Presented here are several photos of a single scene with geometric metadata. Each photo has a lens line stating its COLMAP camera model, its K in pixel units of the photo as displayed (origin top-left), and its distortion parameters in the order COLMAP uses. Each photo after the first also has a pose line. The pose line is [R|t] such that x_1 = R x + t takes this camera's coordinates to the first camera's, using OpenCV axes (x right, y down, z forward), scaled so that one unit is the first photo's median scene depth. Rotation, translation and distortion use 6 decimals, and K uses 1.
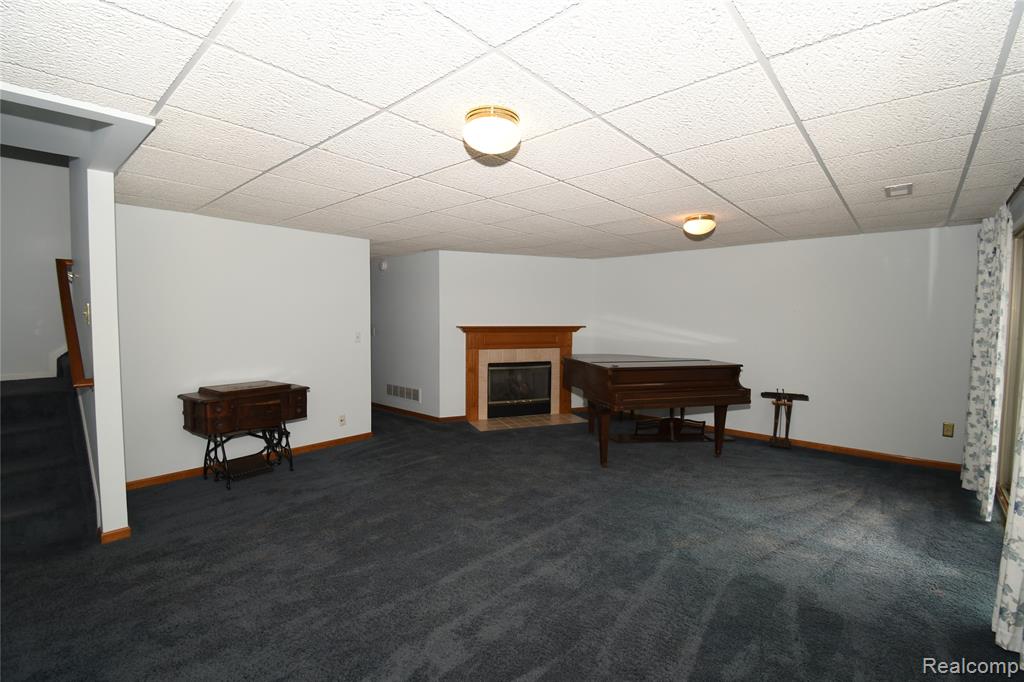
lens RADIAL K [[456.1, 0, 511.3], [0, 456.1, 341.4], [0, 0, 1]] dist [0.001465, -0.000202]
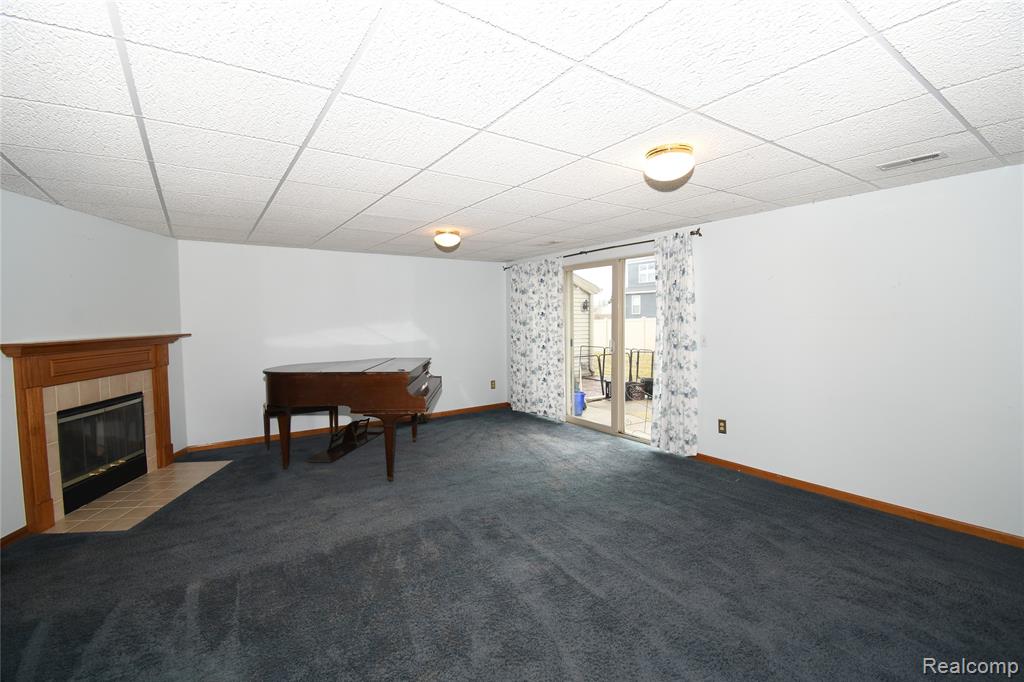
lens RADIAL K [[456.1, 0, 510.4], [0, 456.1, 343.2], [0, 0, 1]] dist [0.001465, -0.000202]
pose [[0.248693, -0.063557, 0.966495, -0.437689], [0.066367, 0.996618, 0.048461, -0.022568], [-0.966306, 0.052092, 0.252070, 0.363231]]
